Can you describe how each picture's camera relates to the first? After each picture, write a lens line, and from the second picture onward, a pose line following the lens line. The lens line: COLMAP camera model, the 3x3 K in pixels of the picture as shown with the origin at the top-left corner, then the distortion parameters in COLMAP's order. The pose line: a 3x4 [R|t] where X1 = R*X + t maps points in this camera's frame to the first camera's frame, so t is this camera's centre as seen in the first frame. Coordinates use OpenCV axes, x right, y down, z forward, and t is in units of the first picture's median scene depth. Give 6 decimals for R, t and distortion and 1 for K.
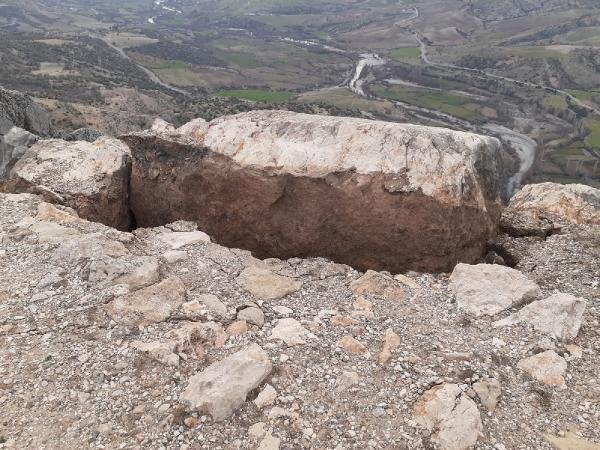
lens RADIAL K [[484.2, 0, 300.0], [0, 484.2, 225.0], [0, 0, 1]] dist [0.034034, -0.042559]
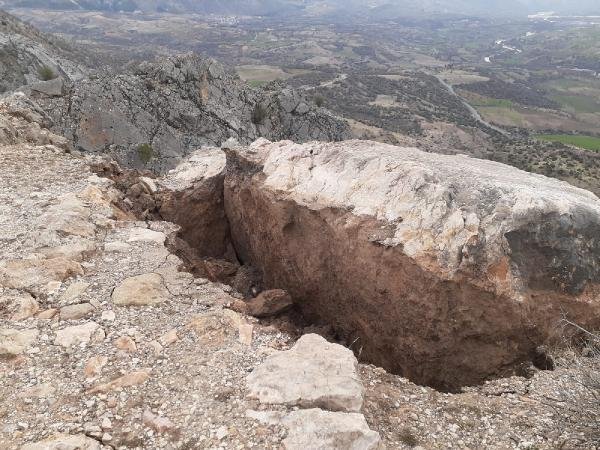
lens RADIAL K [[484.2, 0, 300.0], [0, 484.2, 225.0], [0, 0, 1]] dist [0.034034, -0.042559]
pose [[0.810033, 0.201115, -0.550816, 0.529813], [-0.238735, 0.971079, 0.003477, -0.068082], [0.535585, 0.128683, 0.834619, 0.231446]]
